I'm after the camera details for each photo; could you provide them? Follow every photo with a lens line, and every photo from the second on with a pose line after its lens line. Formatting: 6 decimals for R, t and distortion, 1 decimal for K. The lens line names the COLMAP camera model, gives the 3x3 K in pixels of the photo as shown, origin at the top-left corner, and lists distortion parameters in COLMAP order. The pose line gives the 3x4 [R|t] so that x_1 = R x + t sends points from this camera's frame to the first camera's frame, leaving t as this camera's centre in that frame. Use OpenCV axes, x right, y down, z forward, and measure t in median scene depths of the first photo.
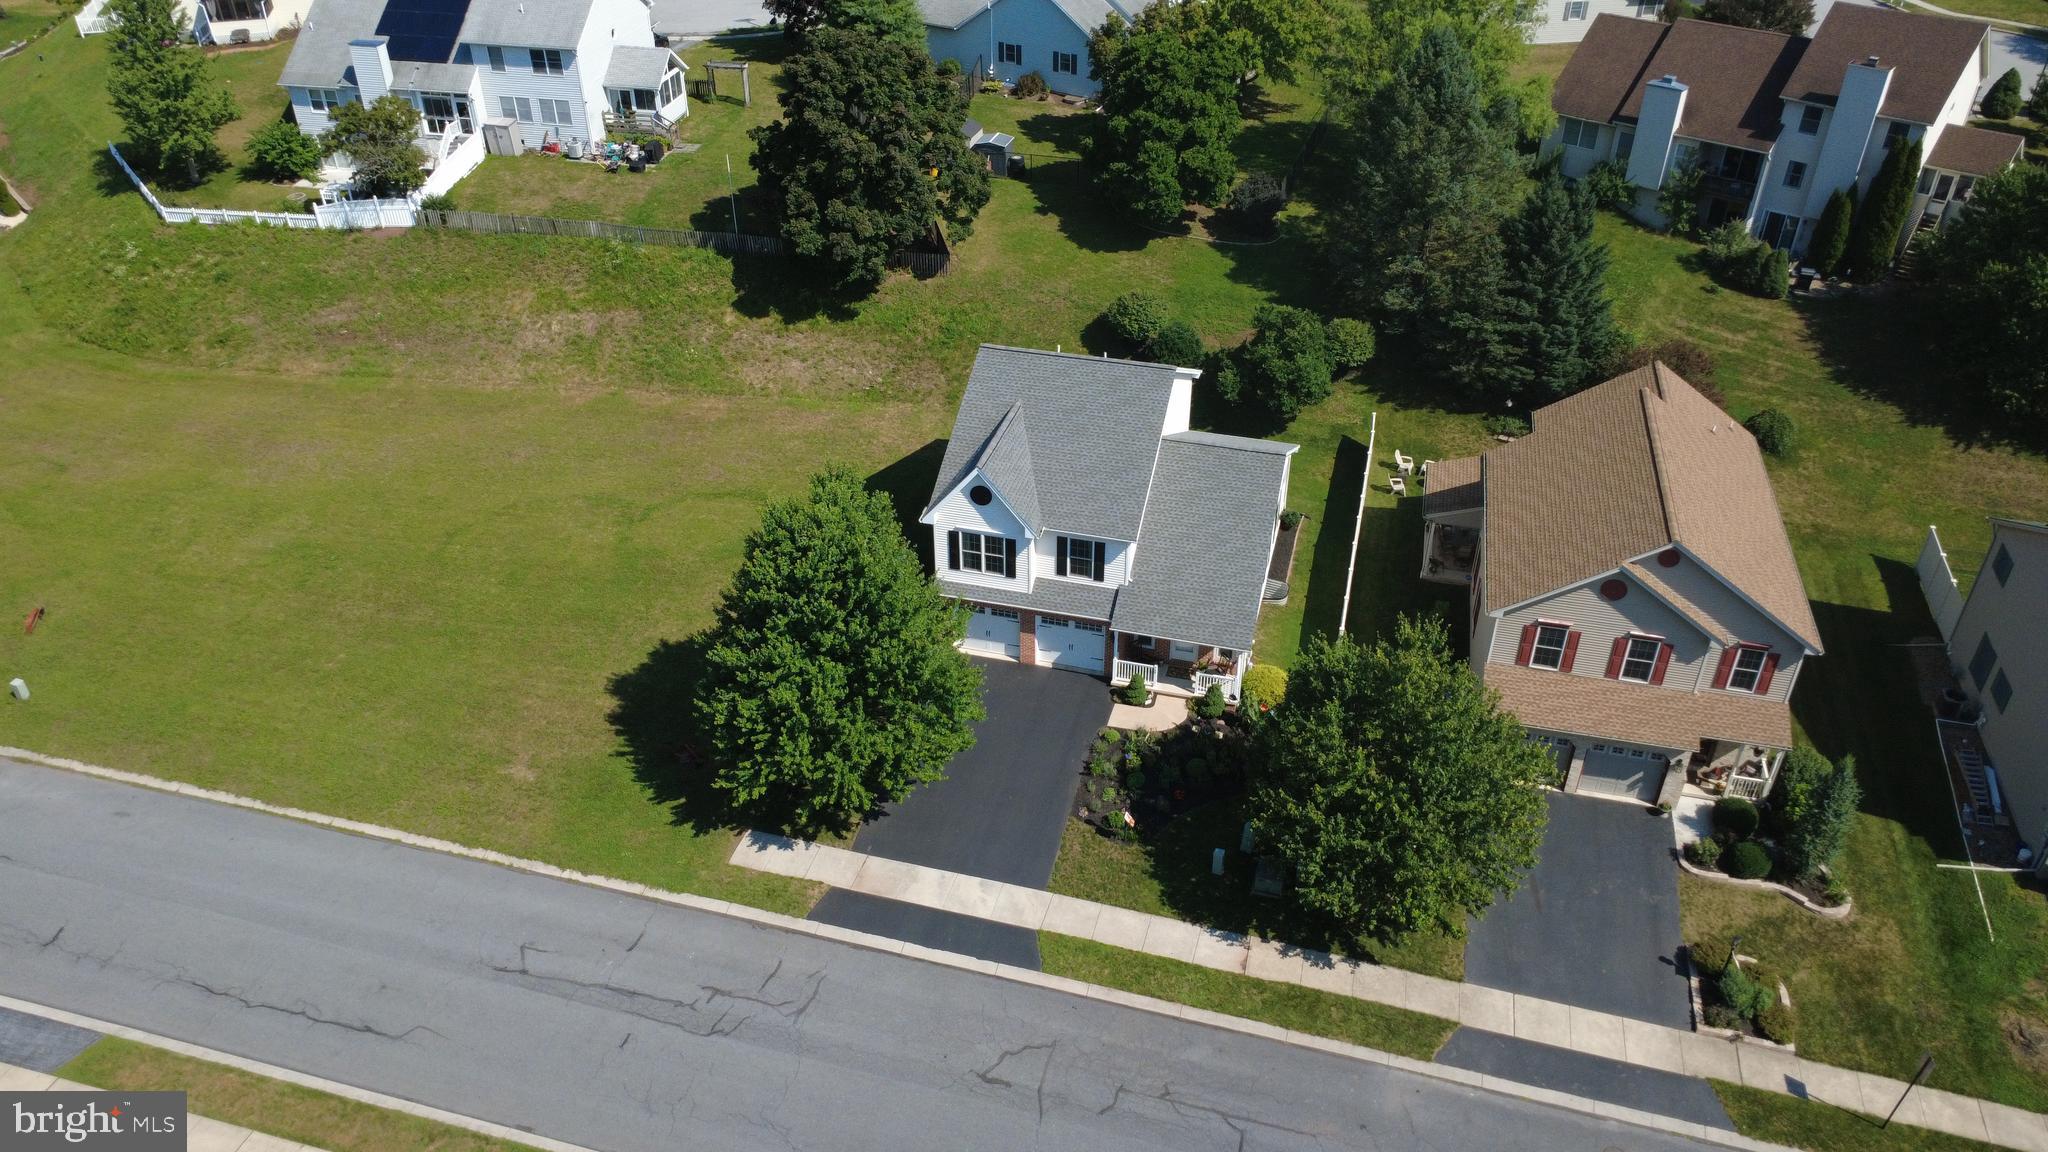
lens RADIAL K [[1483.3, 0, 1024.0], [0, 1483.3, 576.0], [0, 0, 1]] dist [0.004789, 0.001828]
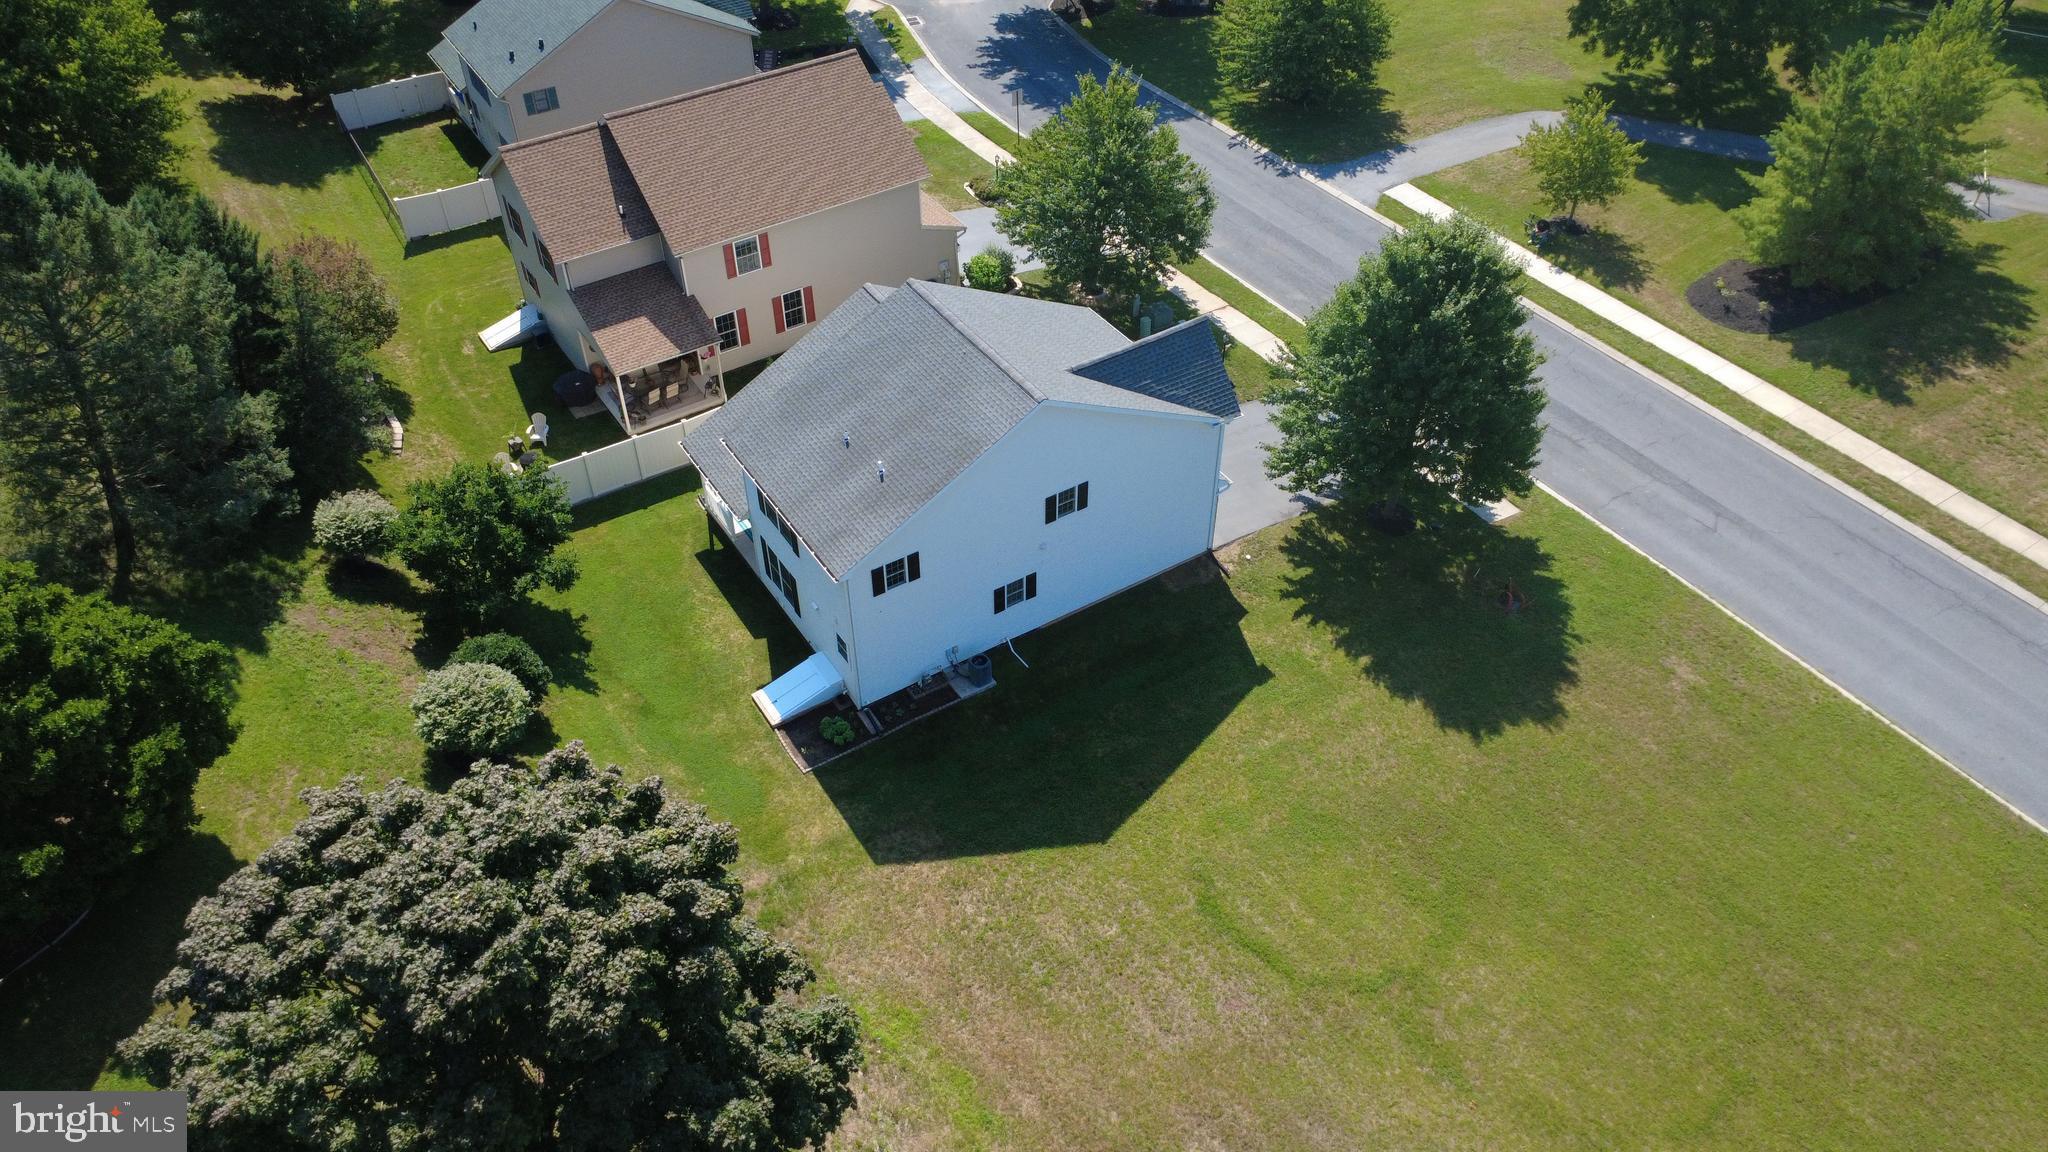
lens RADIAL K [[1483.3, 0, 1024.0], [0, 1483.3, 576.0], [0, 0, 1]] dist [0.004789, 0.001828]
pose [[-0.743881, -0.450093, 0.494023, -0.371320], [0.377967, 0.326299, 0.866412, -0.672860], [-0.551165, 0.831231, -0.072607, 0.997515]]
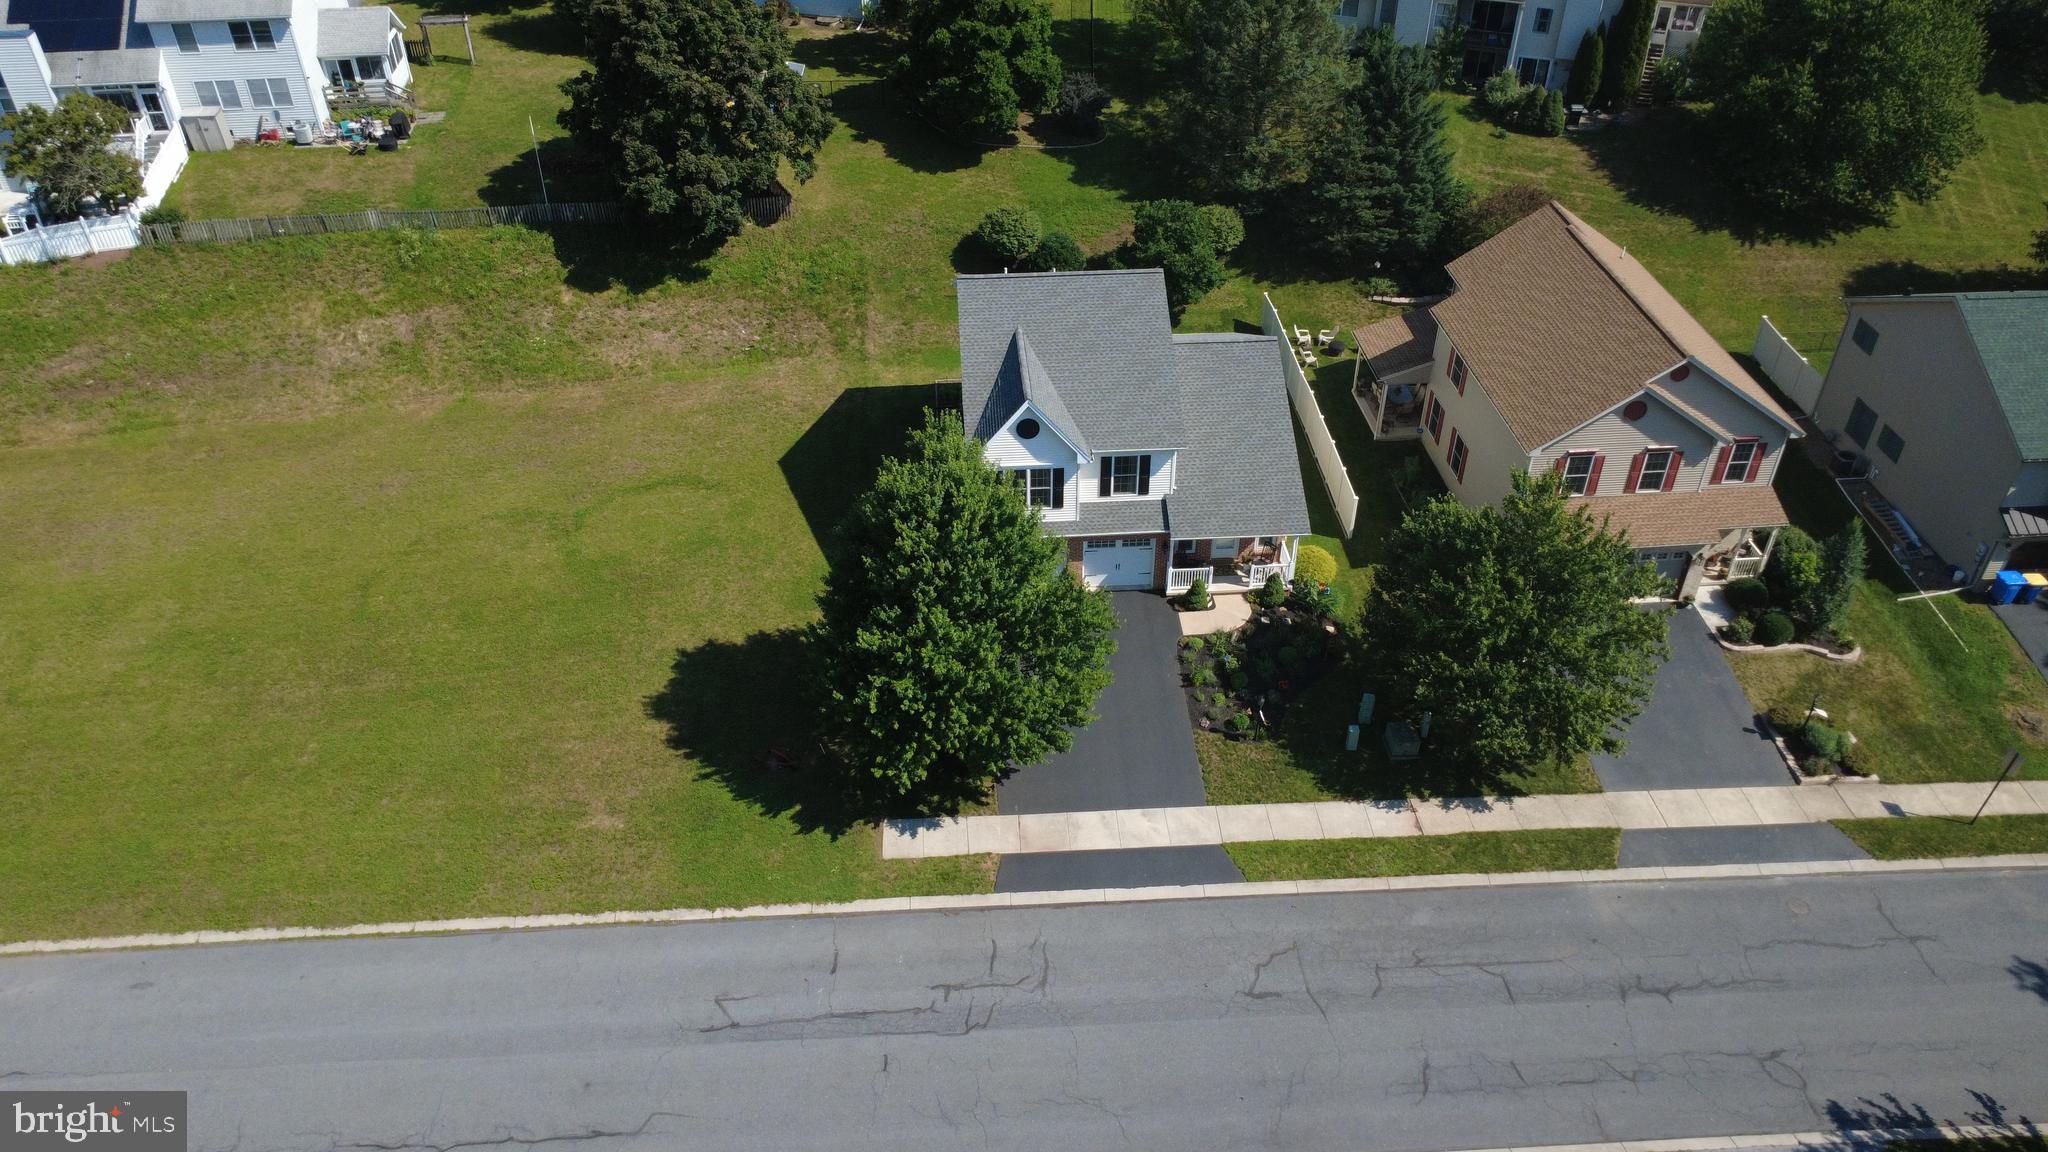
lens RADIAL K [[1483.3, 0, 1024.0], [0, 1483.3, 576.0], [0, 0, 1]] dist [0.004789, 0.001828]
pose [[0.944085, -0.198322, 0.263386, -0.245824], [0.185433, 0.979928, 0.073187, -0.025433], [-0.272614, -0.020254, 0.961910, 0.057543]]
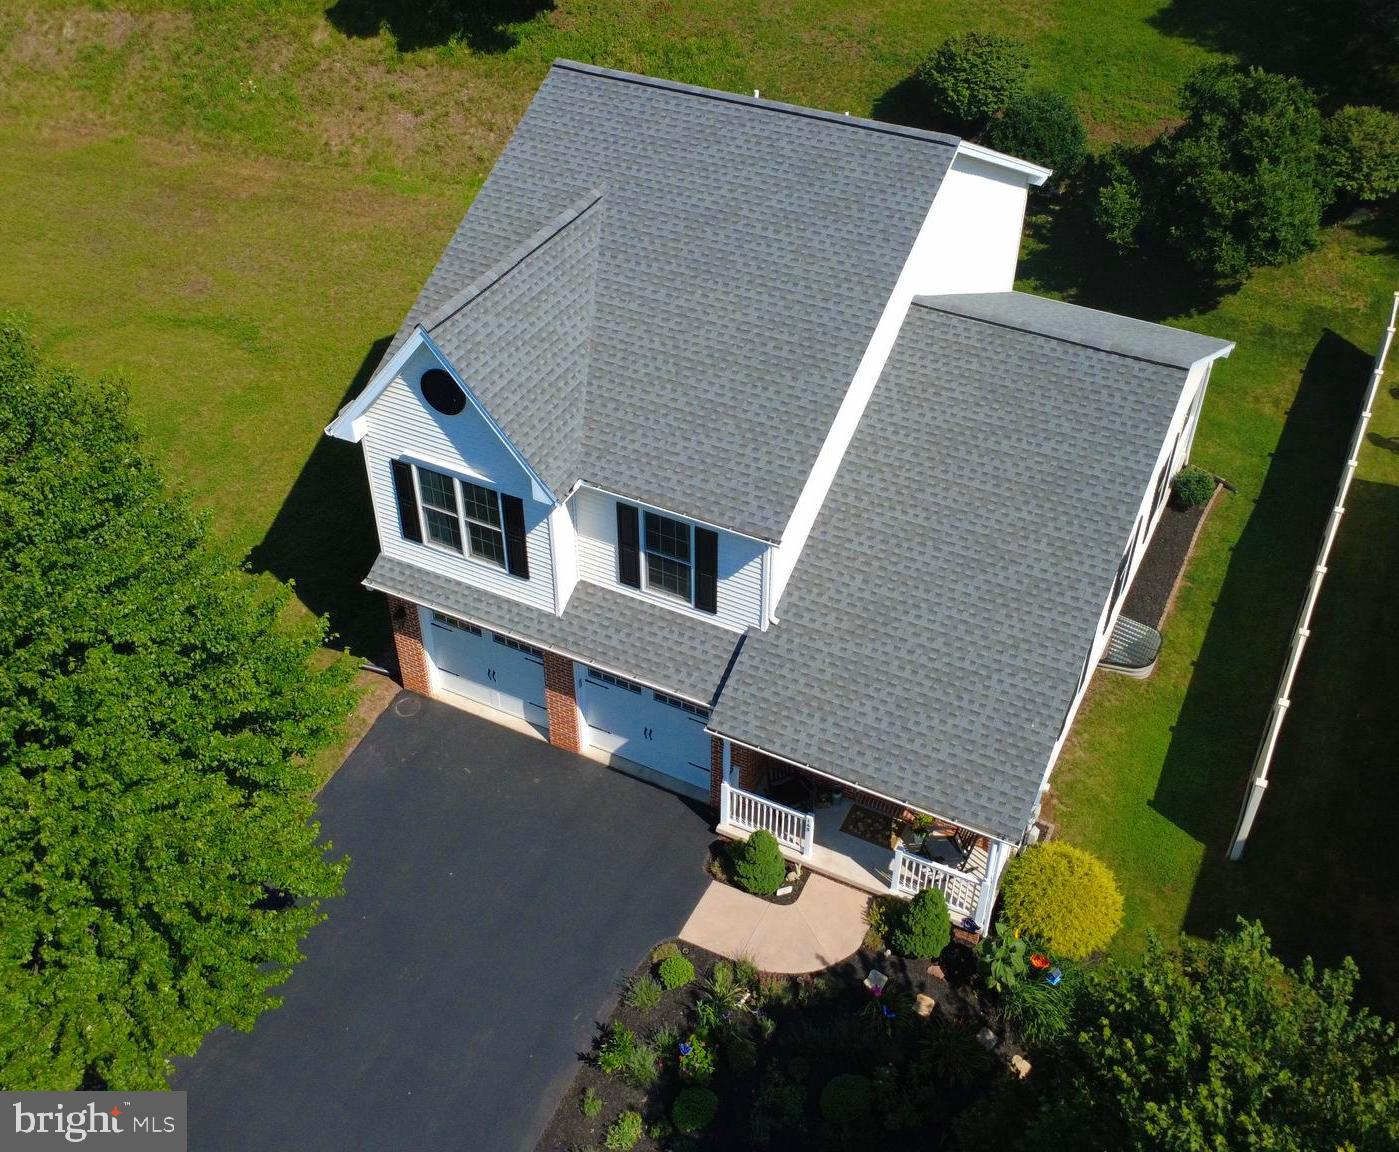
lens RADIAL K [[1477.4, 0, 680.3], [0, 1477.4, 577.8], [0, 0, 1]] dist [0.008249, 0.001658]
pose [[0.977989, 0.131343, -0.162129, 0.094045], [-0.112651, 0.986413, 0.119577, -0.048505], [0.175632, -0.098681, 0.979498, 0.470491]]
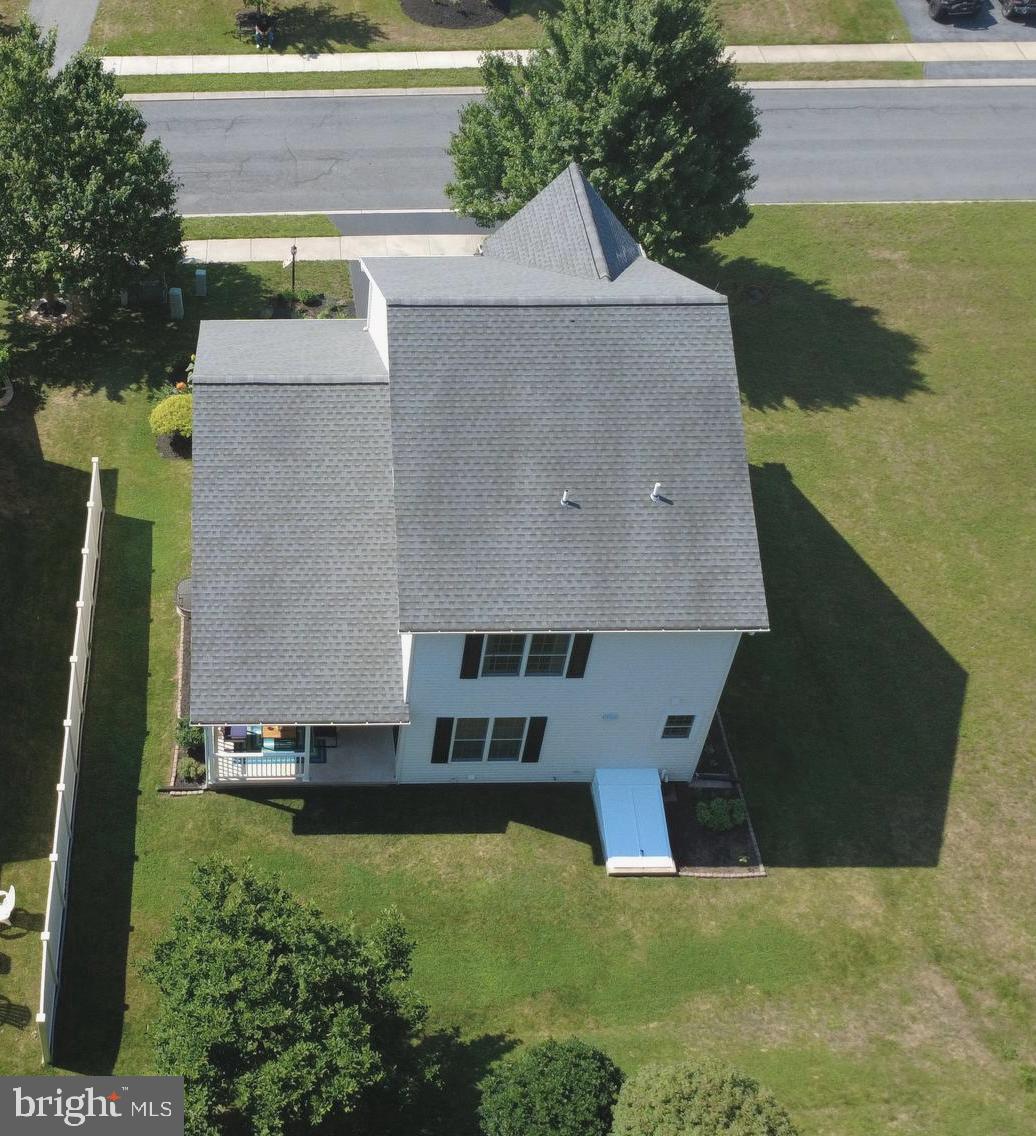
lens RADIAL K [[1493.5, 0, 273.3], [0, 1493.5, 572.2], [0, 0, 1]] dist [0.003329, 0.002174]
pose [[-0.960375, 0.197731, -0.196424, 0.245564], [-0.157540, 0.196250, 0.967816, -0.595383], [0.229915, 0.960411, -0.157323, 1.019246]]
